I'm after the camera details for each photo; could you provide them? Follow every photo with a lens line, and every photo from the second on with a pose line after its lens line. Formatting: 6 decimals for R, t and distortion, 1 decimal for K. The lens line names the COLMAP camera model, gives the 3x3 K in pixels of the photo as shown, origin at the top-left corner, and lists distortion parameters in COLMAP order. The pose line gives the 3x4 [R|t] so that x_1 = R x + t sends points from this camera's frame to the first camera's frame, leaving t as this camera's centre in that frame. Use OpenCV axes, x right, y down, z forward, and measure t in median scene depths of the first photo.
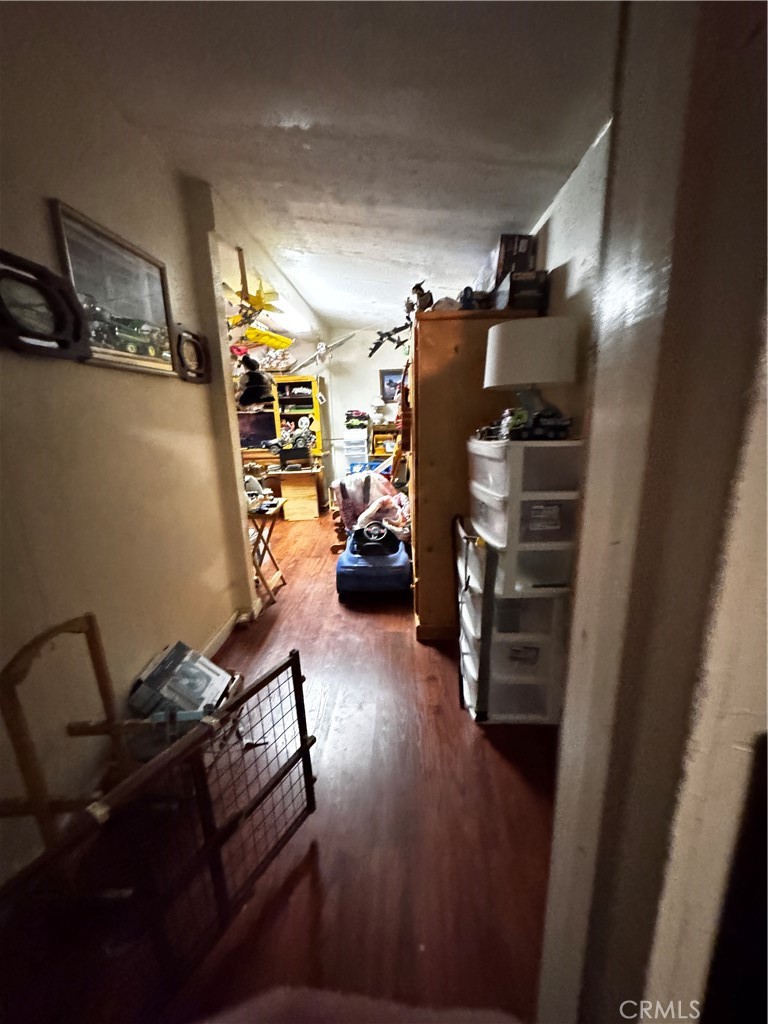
lens RADIAL K [[407.1, 0, 384.4], [0, 407.1, 510.7], [0, 0, 1]] dist [-0.002974, 0.000602]
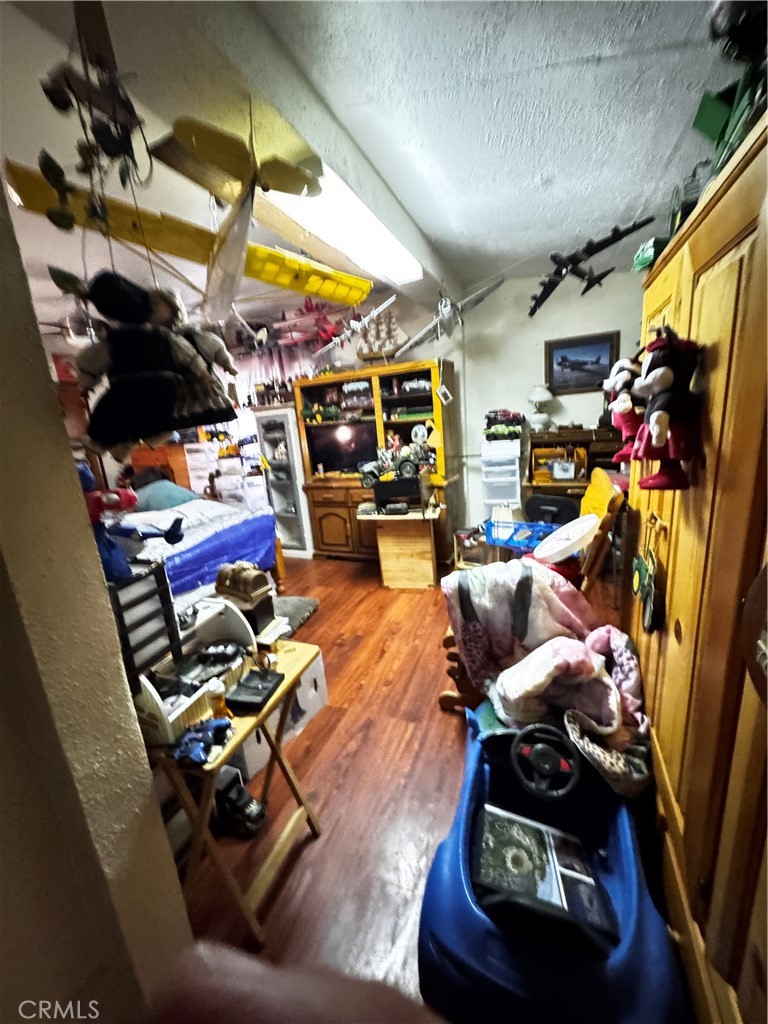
lens RADIAL K [[407.1, 0, 386.2], [0, 407.1, 513.7], [0, 0, 1]] dist [-0.002974, 0.000602]
pose [[0.940613, 0.033936, -0.337779, -0.024284], [-0.027197, 0.999326, 0.024665, -0.107754], [0.338389, -0.014013, 0.940902, 0.383085]]
